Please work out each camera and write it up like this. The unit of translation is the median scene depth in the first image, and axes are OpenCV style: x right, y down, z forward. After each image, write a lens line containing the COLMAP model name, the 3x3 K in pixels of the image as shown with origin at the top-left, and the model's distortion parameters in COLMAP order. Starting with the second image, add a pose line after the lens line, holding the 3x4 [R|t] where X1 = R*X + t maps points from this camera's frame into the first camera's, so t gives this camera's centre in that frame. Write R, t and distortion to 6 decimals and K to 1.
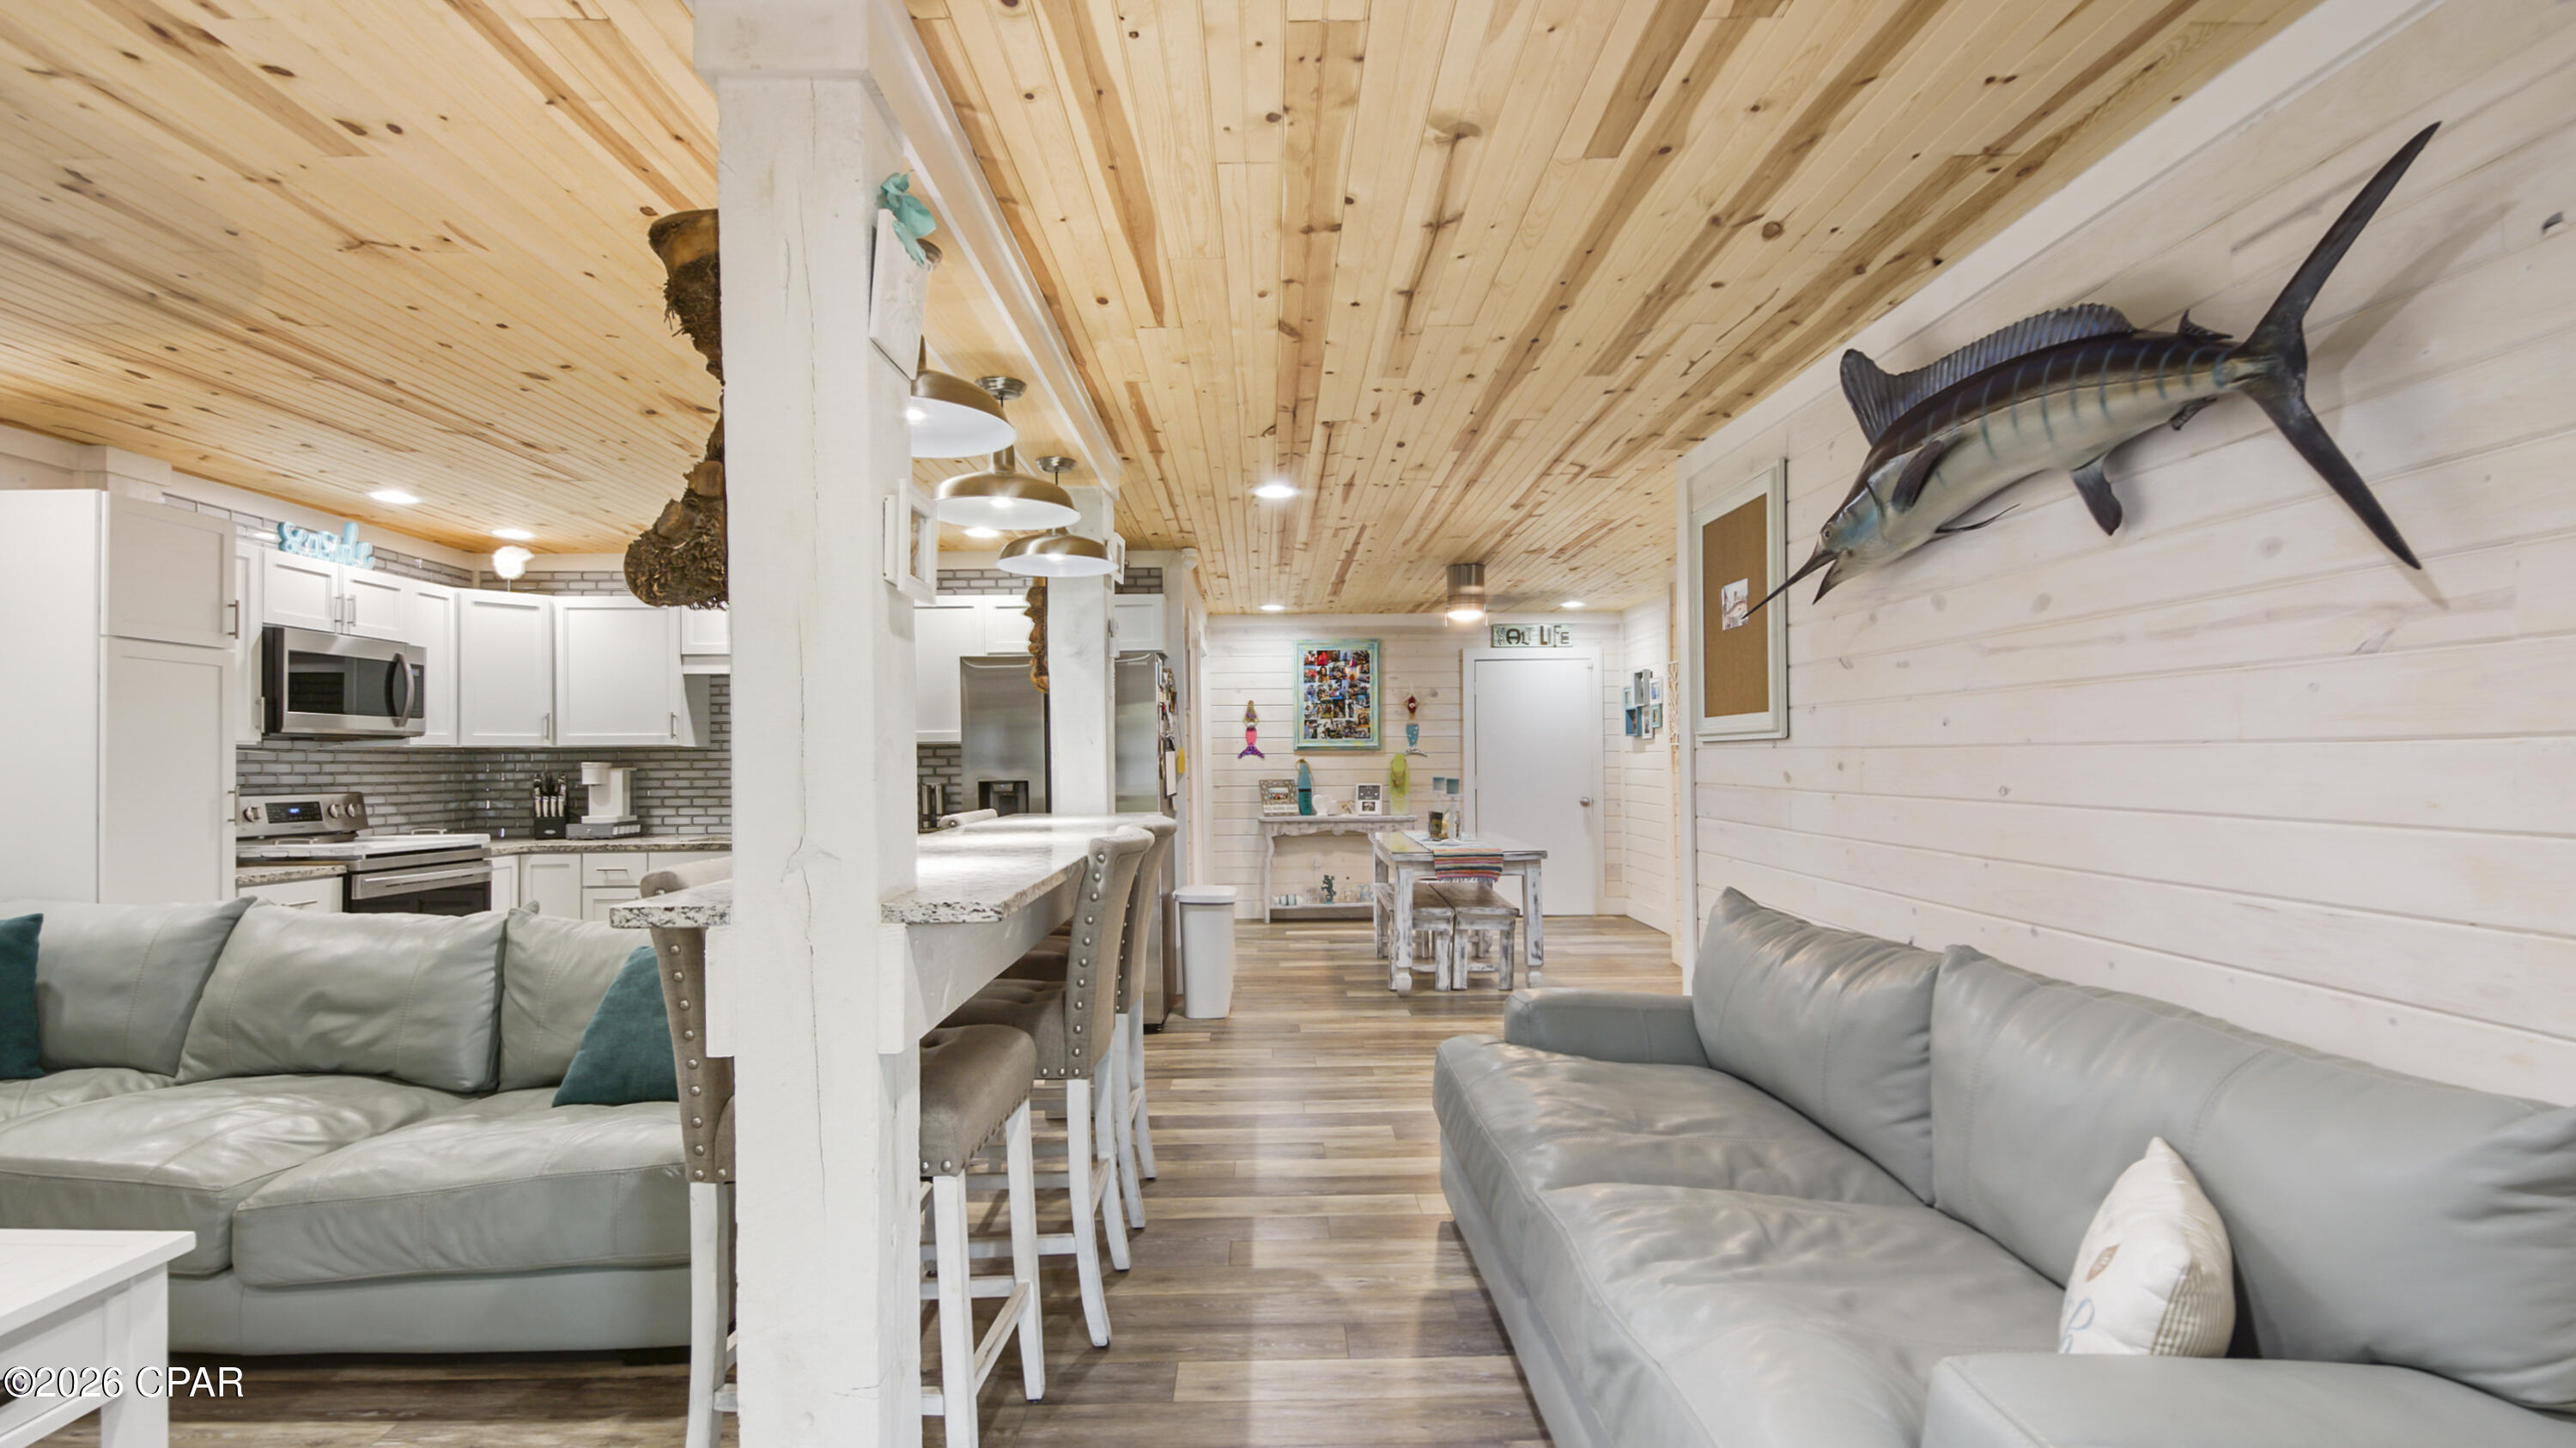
lens RADIAL K [[1121.4, 0, 1282.6], [0, 1121.4, 777.1], [0, 0, 1]] dist [-0.004639, -0.002349]
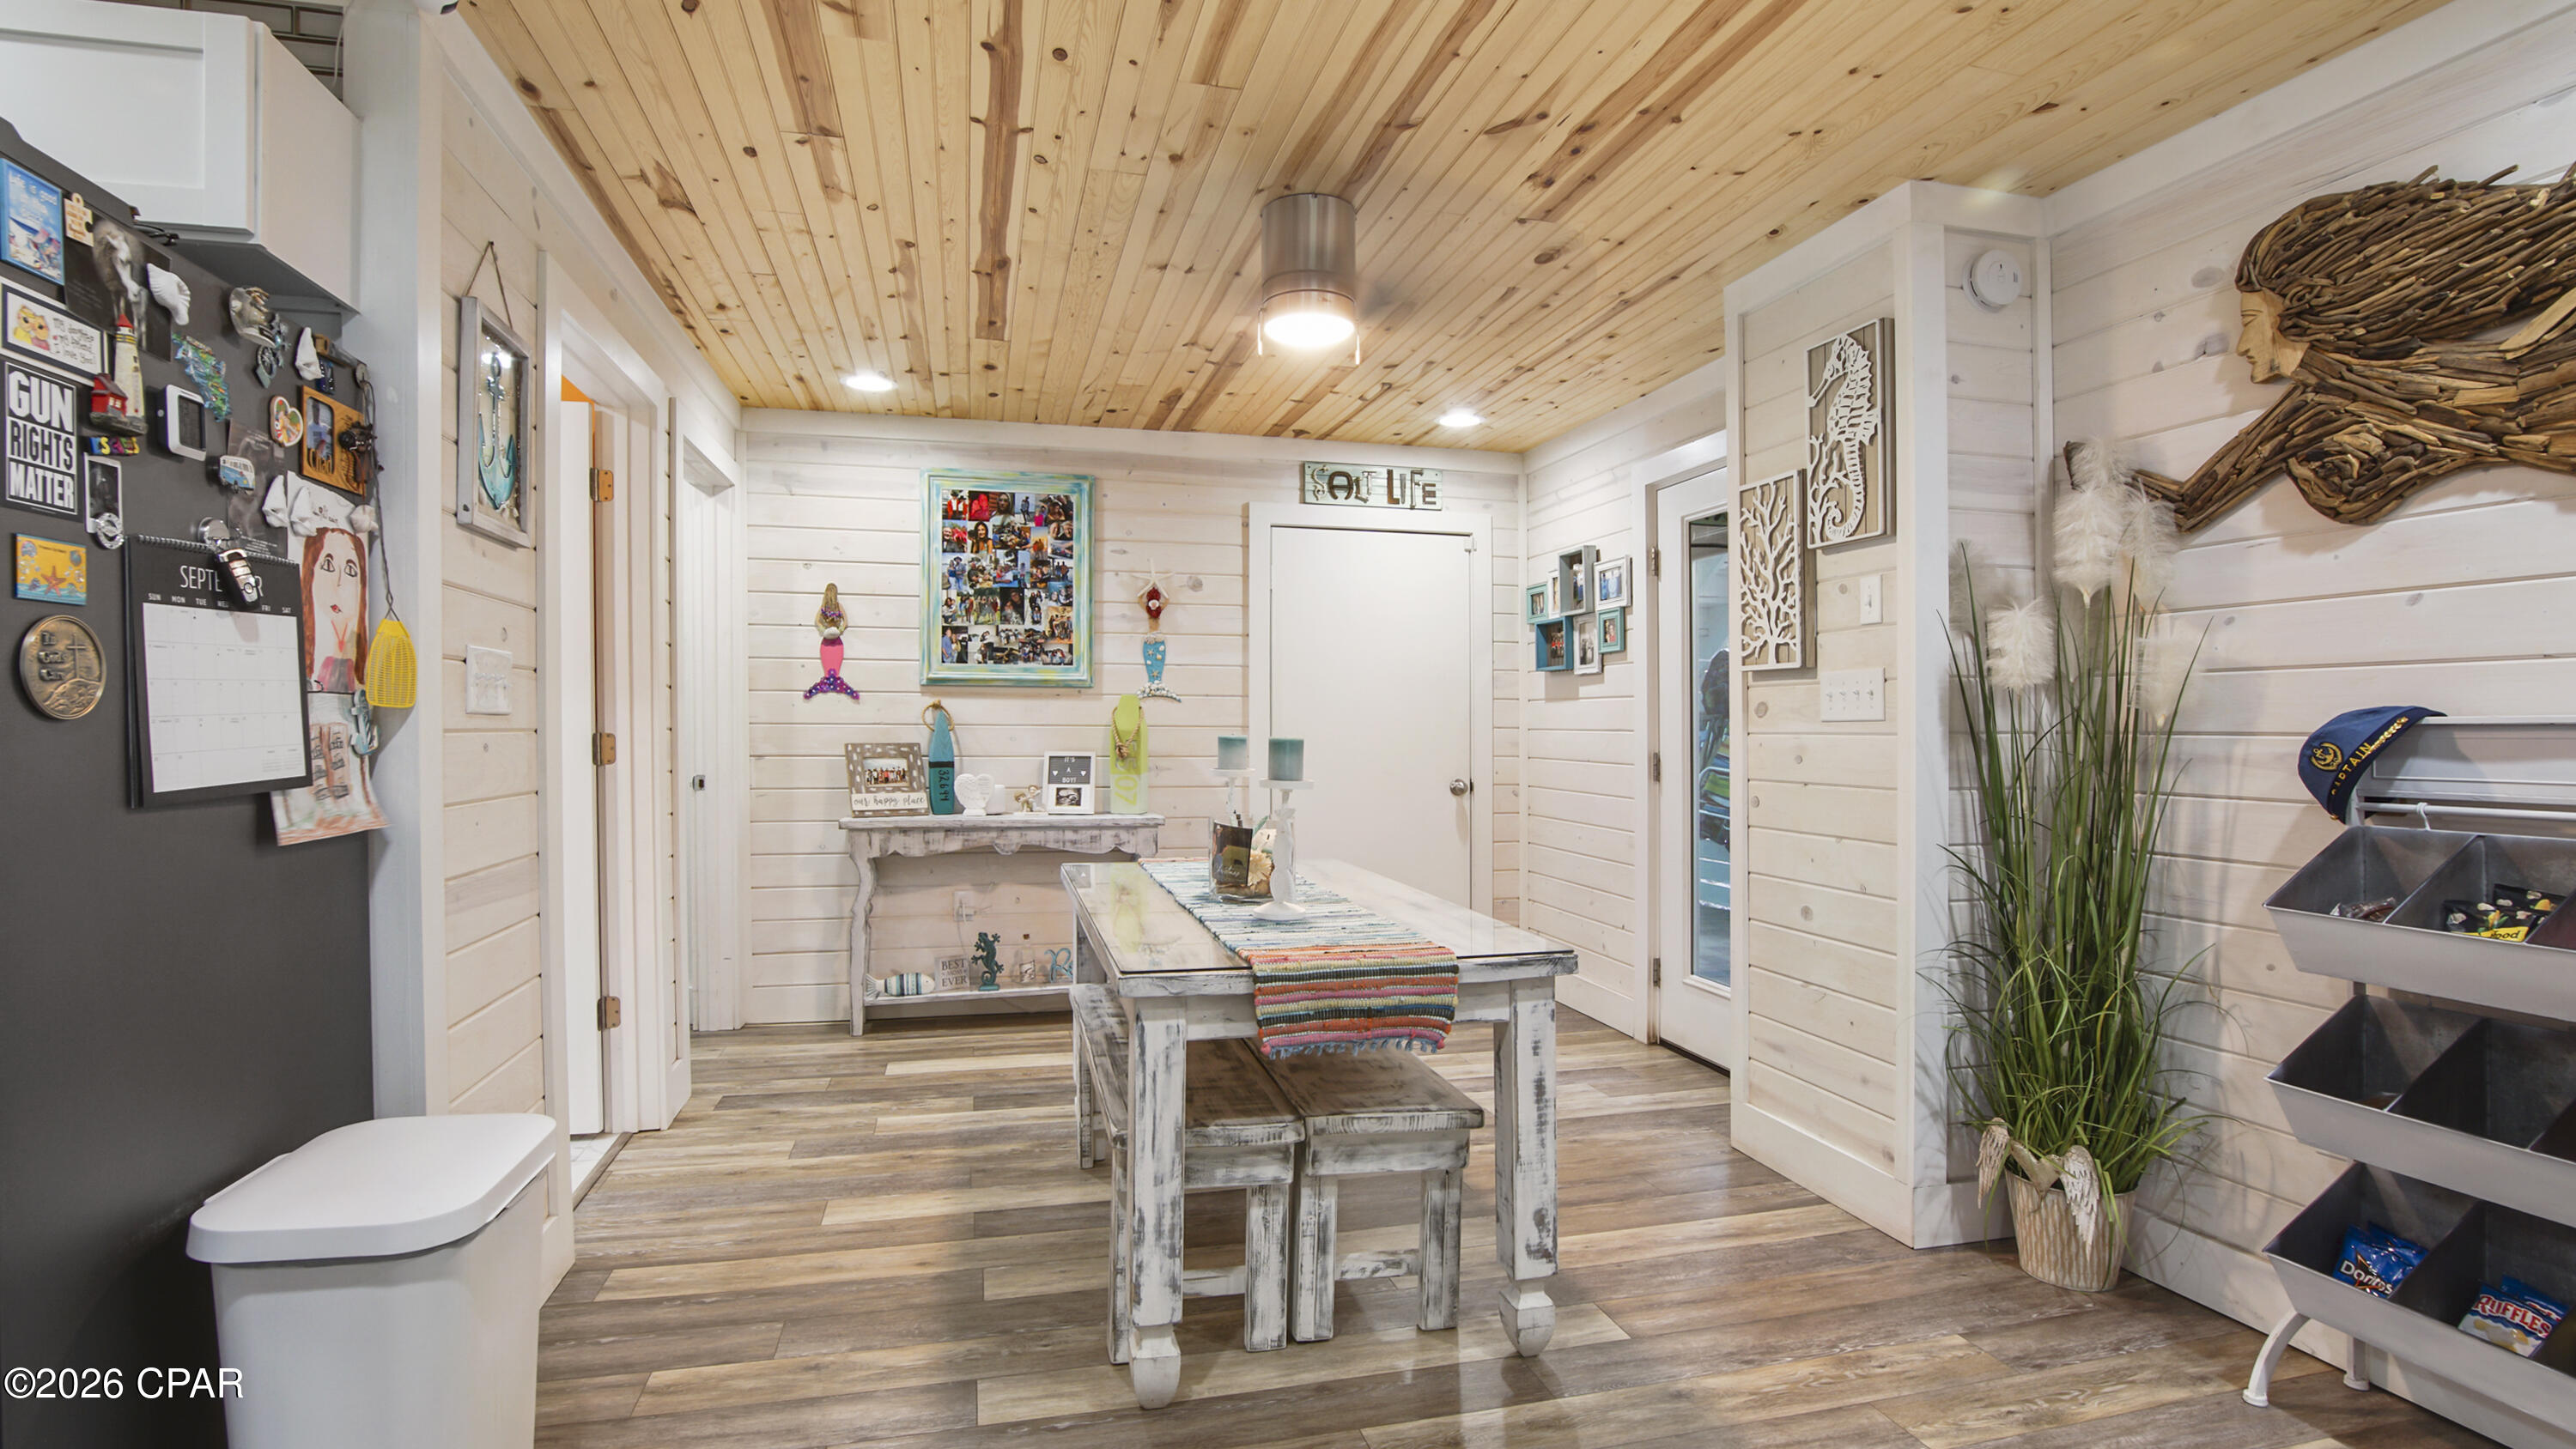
lens RADIAL K [[1185.1, 0, 1294.1], [0, 1185.1, 738.7], [0, 0, 1]] dist [-0.006611, 0.006658]
pose [[0.967988, 0.010510, 0.250775, 0.057881], [-0.008687, 0.999927, -0.008378, 0.004536], [-0.250844, 0.005931, 0.968009, 0.642678]]
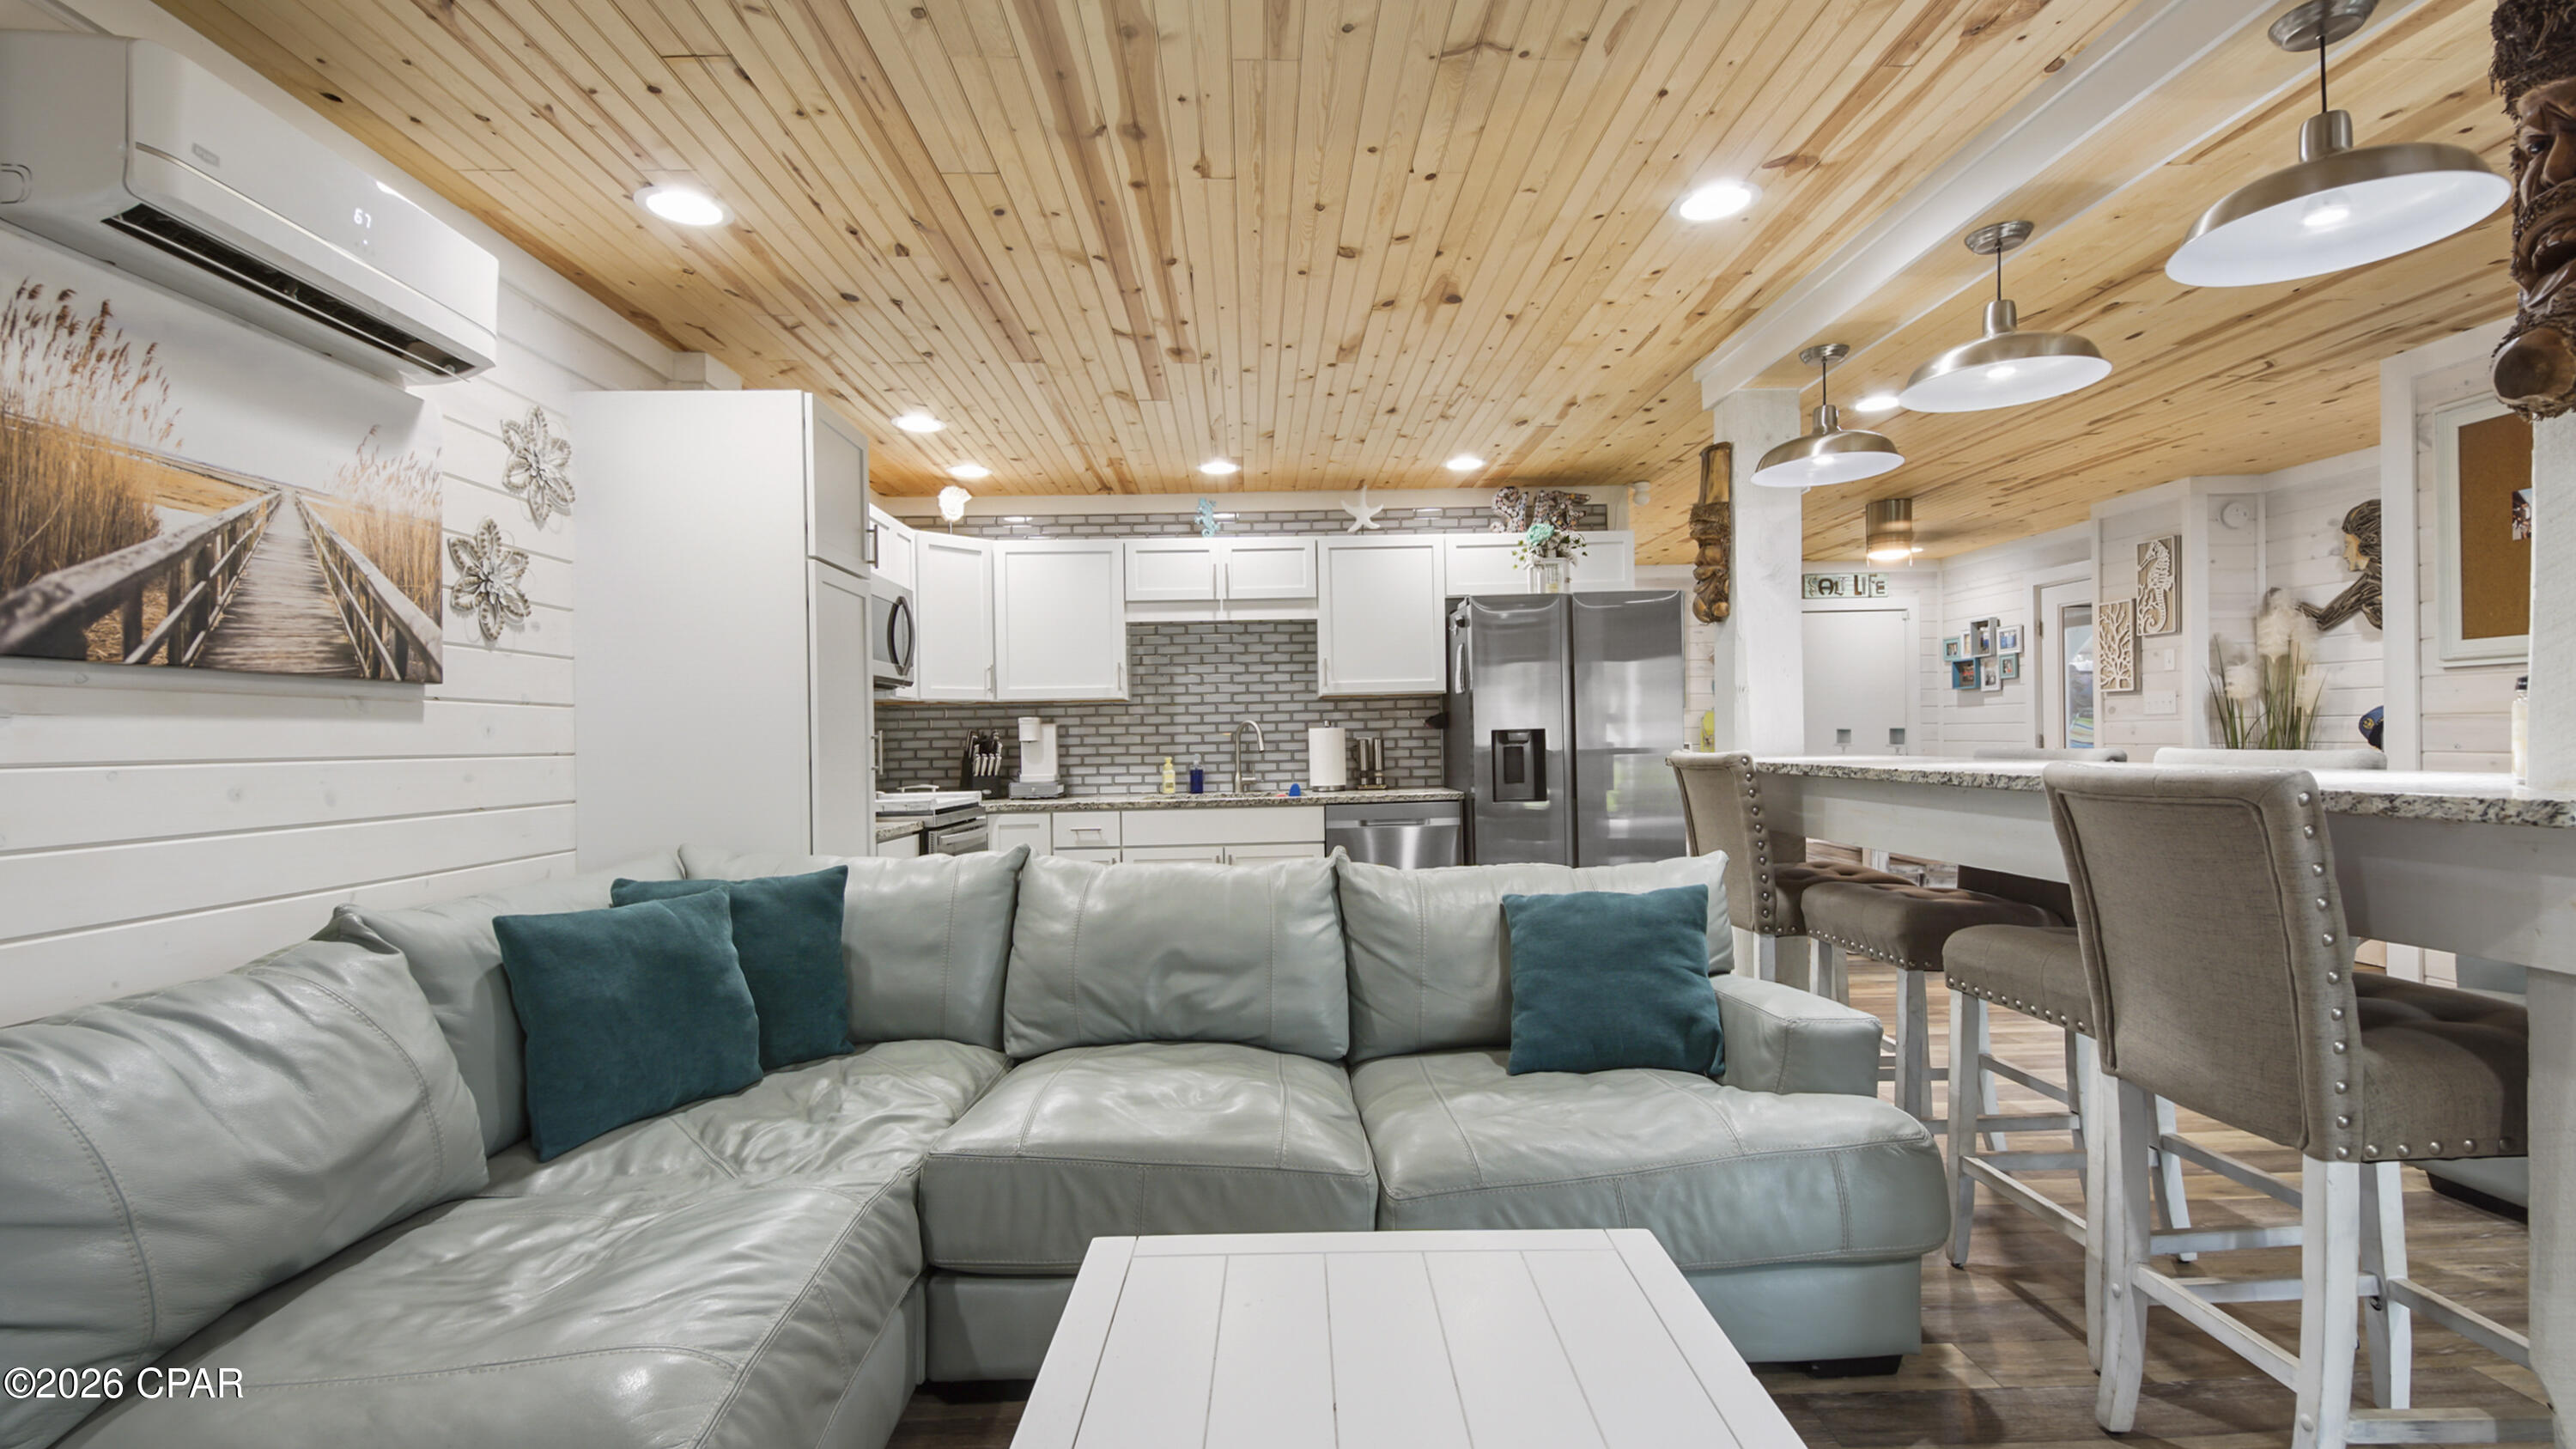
lens RADIAL K [[1112.2, 0, 1241.8], [0, 1112.2, 786.9], [0, 0, 1]] dist [-0.004371, -0.005062]
pose [[0.999682, -0.010026, -0.023155, -0.385369], [0.010648, 0.999582, 0.026877, 0.020208], [0.022876, -0.027115, 0.999371, 0.063076]]
